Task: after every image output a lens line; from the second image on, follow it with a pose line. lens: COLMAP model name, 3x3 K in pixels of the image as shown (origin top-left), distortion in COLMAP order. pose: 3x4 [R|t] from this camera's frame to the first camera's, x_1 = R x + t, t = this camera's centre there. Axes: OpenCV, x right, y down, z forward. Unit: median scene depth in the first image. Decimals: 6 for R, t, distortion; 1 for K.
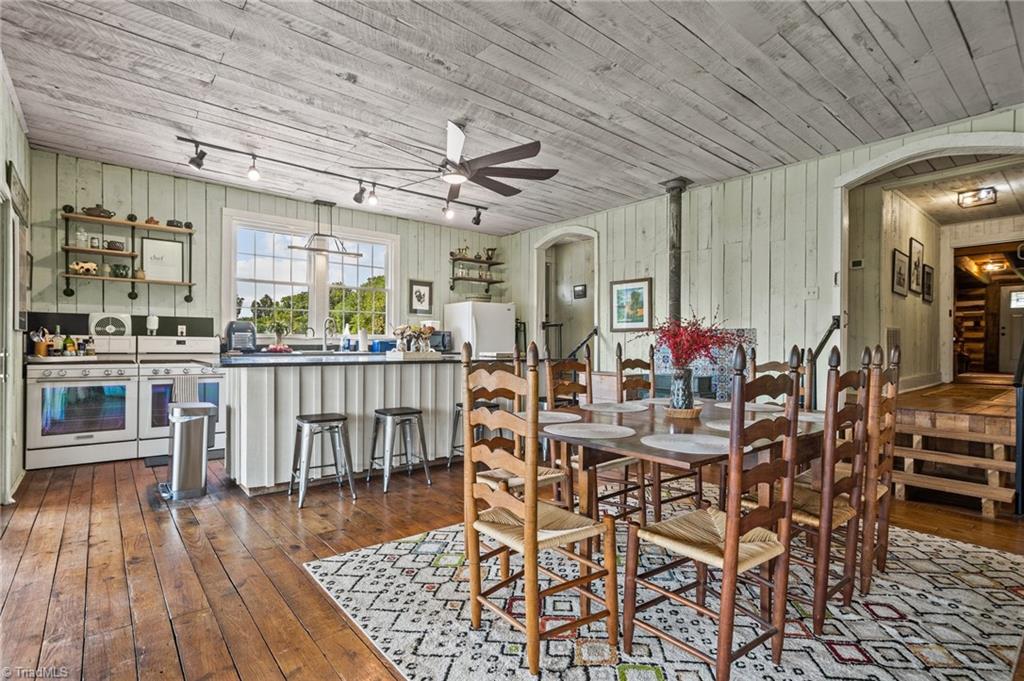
lens RADIAL K [[494.5, 0, 505.6], [0, 494.5, 346.3], [0, 0, 1]] dist [0.018861, 0.003251]
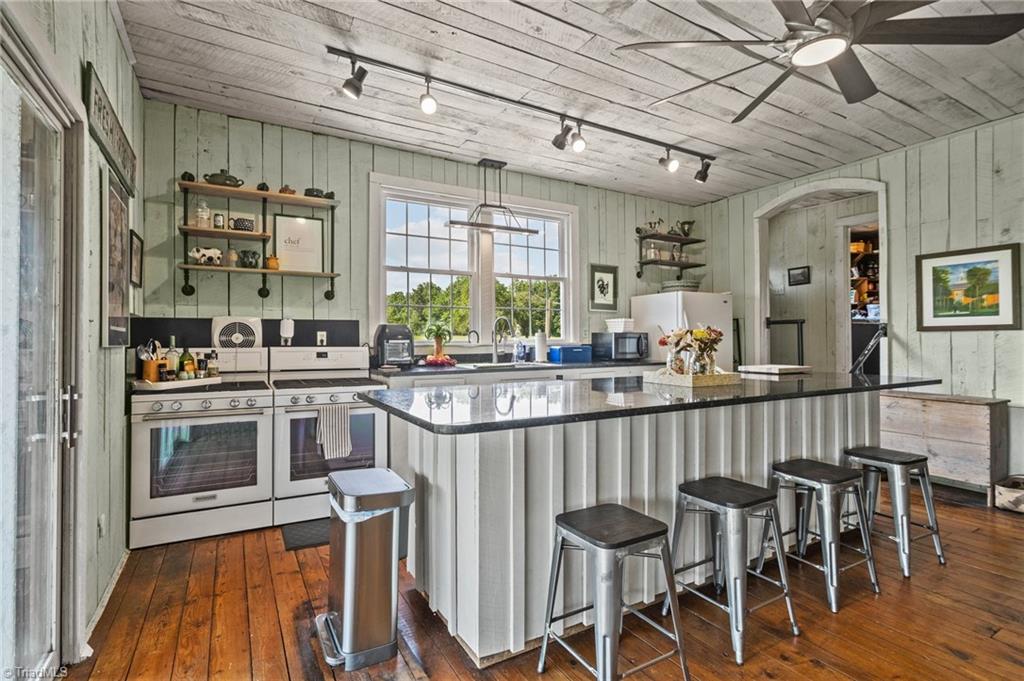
lens RADIAL K [[496.5, 0, 518.7], [0, 496.5, 336.7], [0, 0, 1]] dist [-0.001374, 0.002575]
pose [[0.988560, -0.011192, -0.150413, -0.256430], [0.009611, 0.999891, -0.011229, -0.023446], [0.150522, 0.009655, 0.988560, 0.323609]]
